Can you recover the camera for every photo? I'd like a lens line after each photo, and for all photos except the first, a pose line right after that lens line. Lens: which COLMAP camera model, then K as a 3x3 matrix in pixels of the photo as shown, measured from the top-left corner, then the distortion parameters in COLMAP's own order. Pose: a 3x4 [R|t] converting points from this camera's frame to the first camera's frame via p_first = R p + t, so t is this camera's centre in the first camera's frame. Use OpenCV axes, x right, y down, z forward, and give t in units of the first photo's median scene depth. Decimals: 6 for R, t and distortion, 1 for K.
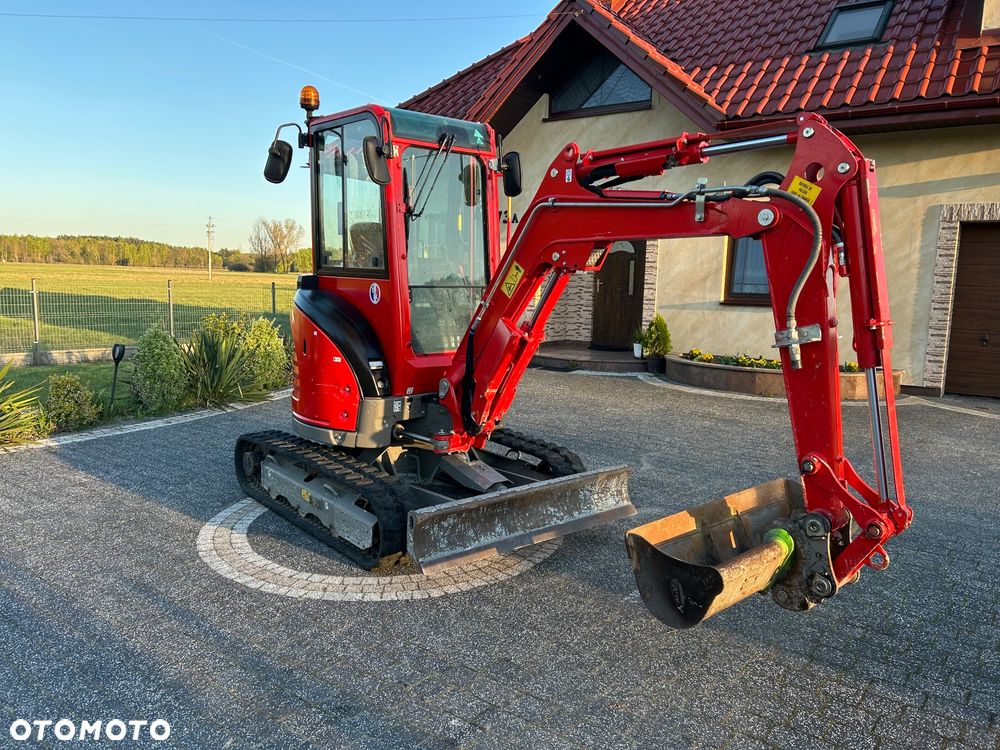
lens RADIAL K [[755.2, 0, 500.0], [0, 755.2, 375.0], [0, 0, 1]] dist [0.041407, -0.040102]
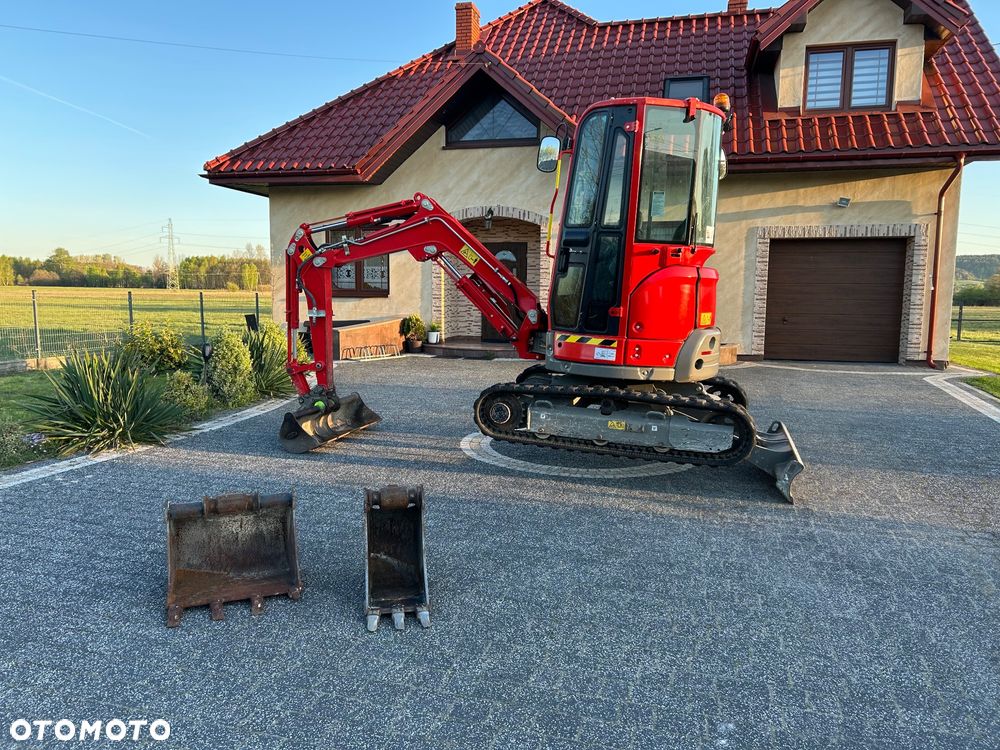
lens RADIAL K [[753.5, 0, 494.3], [0, 753.5, 372.5], [0, 0, 1]] dist [0.052987, -0.056561]
pose [[0.933264, -0.055621, 0.354859, -0.394938], [0.060371, 0.998173, -0.002317, 0.023087], [-0.354082, 0.023586, 0.934917, -0.146894]]
